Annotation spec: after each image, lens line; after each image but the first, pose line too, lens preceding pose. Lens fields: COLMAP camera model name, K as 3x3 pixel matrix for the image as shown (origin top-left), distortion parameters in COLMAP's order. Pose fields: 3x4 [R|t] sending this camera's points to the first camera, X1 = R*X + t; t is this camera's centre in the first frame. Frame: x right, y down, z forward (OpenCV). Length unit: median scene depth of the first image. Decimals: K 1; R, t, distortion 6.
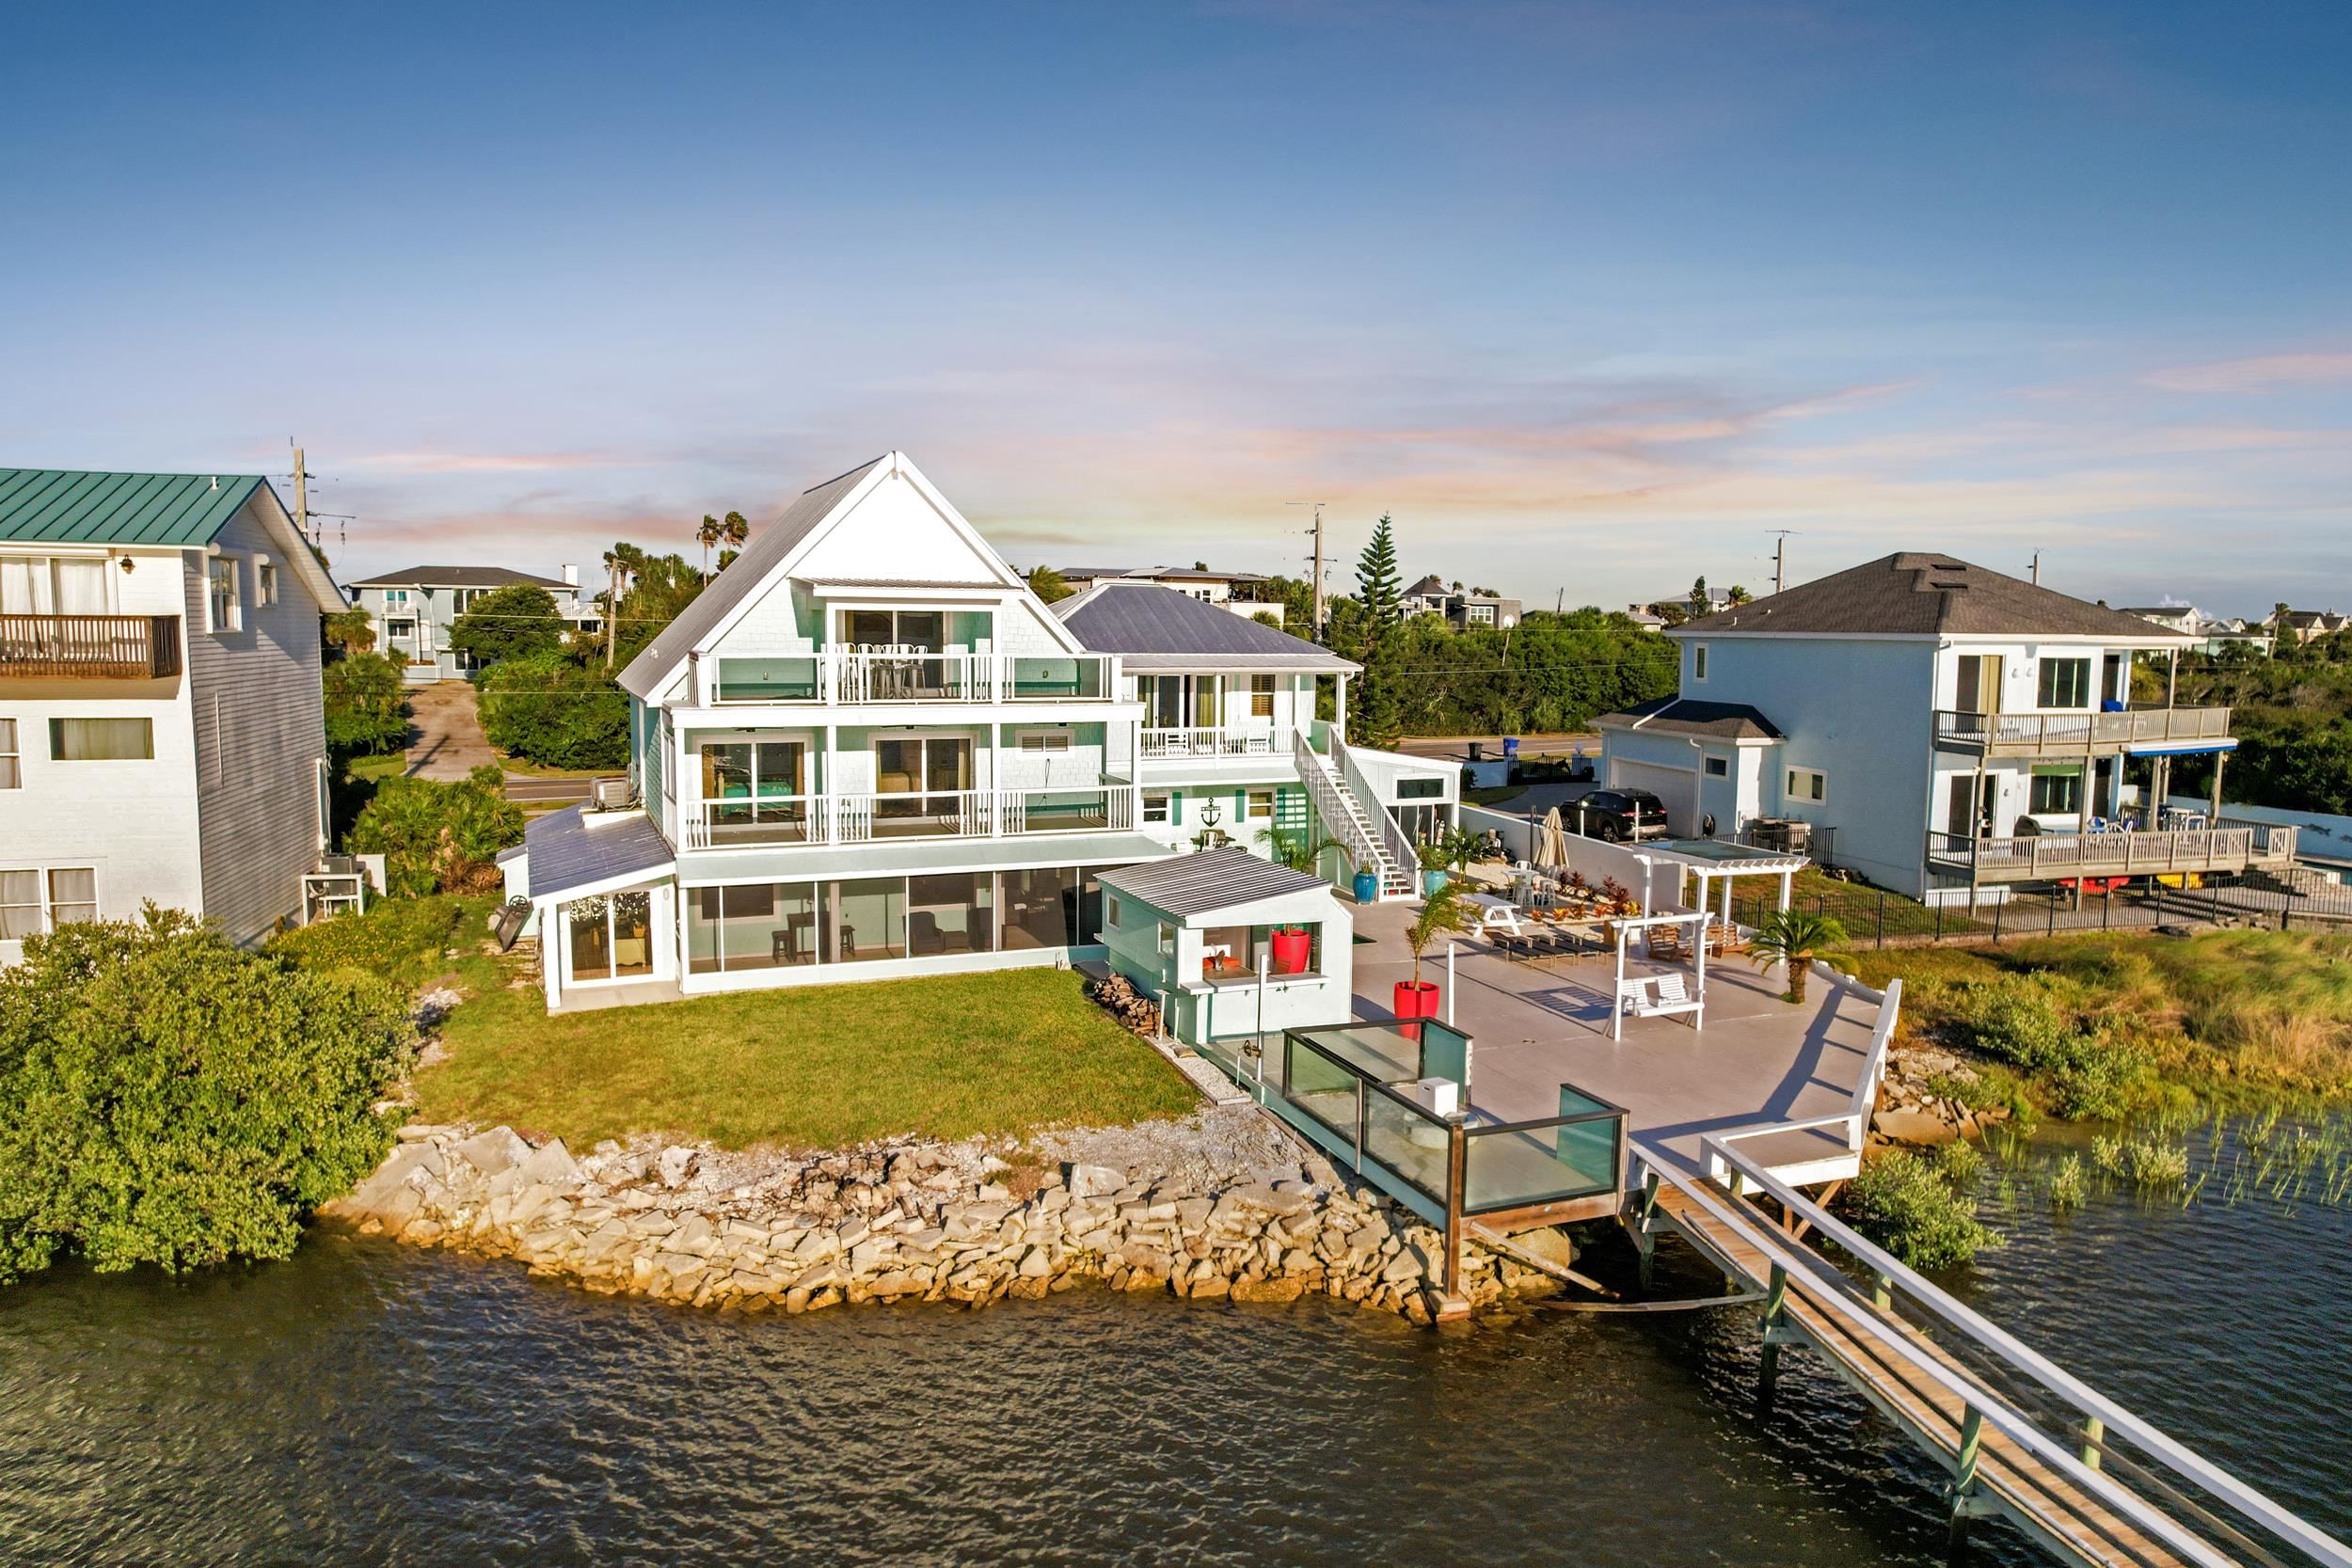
lens RADIAL K [[1554.9, 0, 1196.4], [0, 1554.9, 801.5], [0, 0, 1]] dist [-0.052191, 0.032022]
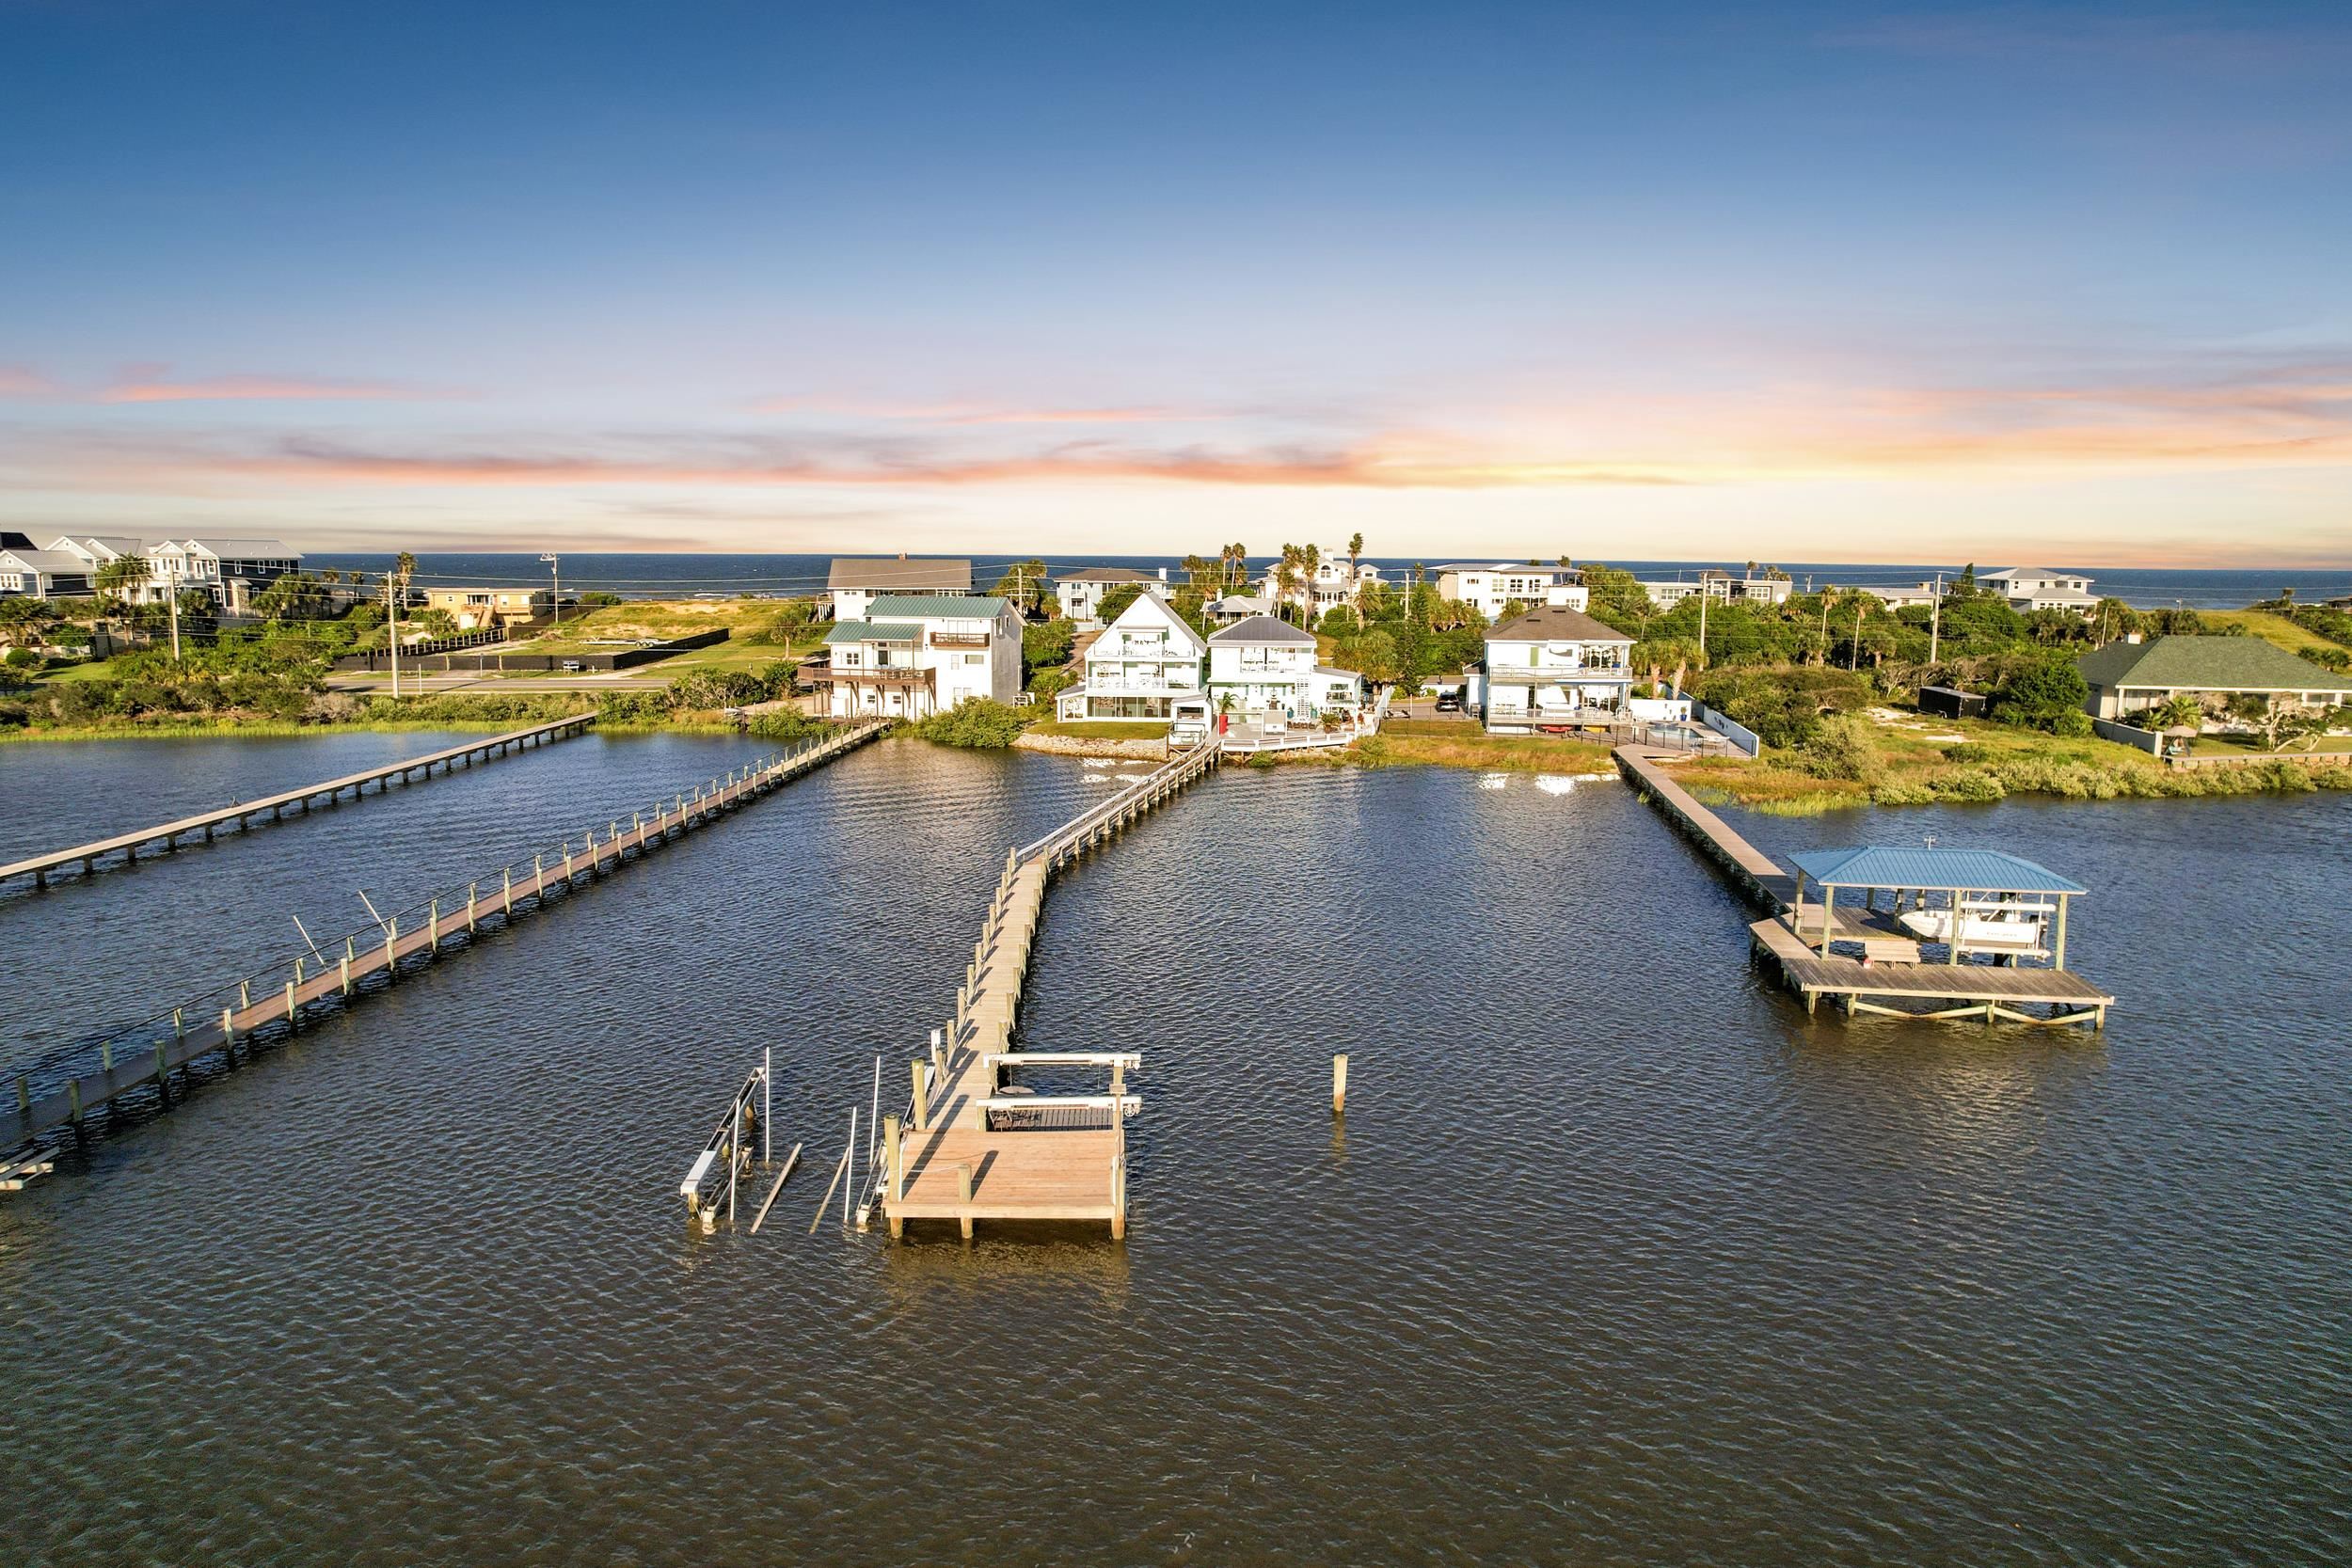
lens RADIAL K [[1543.8, 0, 1182.6], [0, 1543.8, 797.0], [0, 0, 1]] dist [-0.113932, -0.003496]
pose [[0.901972, 0.063714, -0.427068, 1.164813], [-0.045455, 0.997569, 0.052826, 0.061561], [0.429396, -0.028235, 0.902675, -1.837976]]
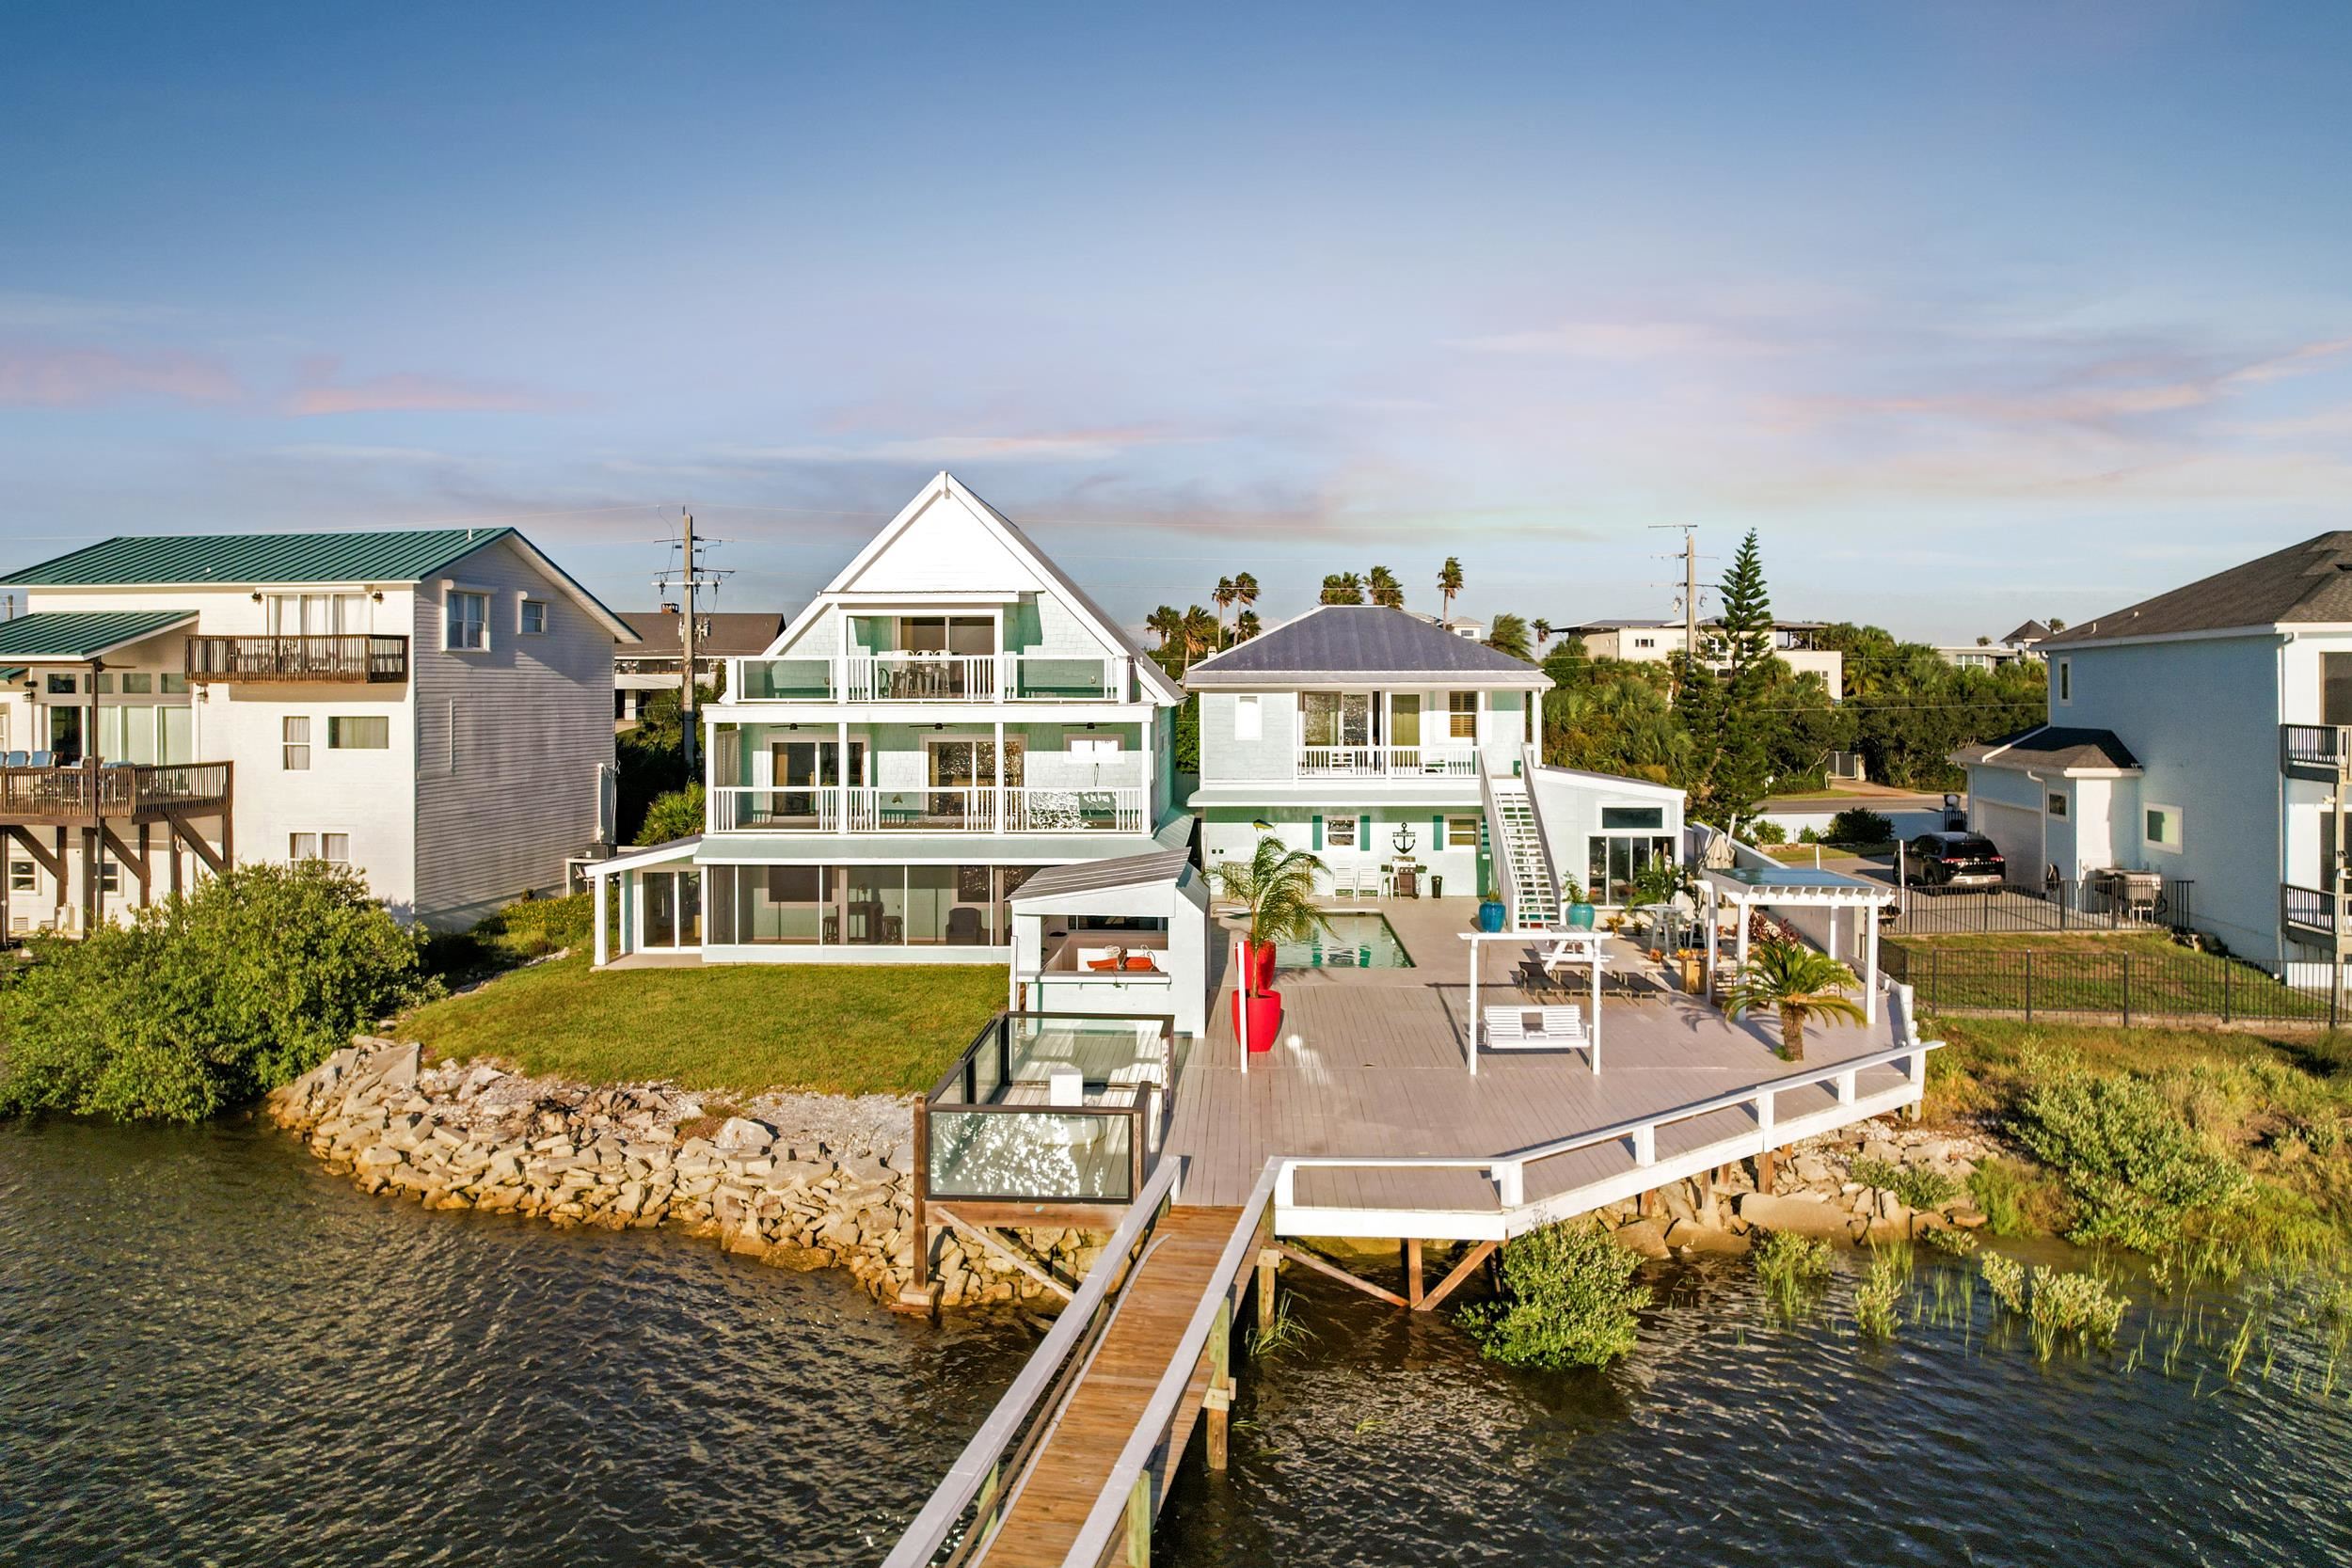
lens RADIAL K [[1554.9, 0, 1175.6], [0, 1554.9, 772.2], [0, 0, 1]] dist [-0.052191, 0.032022]
pose [[0.903544, 0.009236, -0.428396, 0.290567], [-0.036718, 0.997759, -0.055932, 0.025055], [0.426920, 0.066267, 0.901858, 0.082344]]
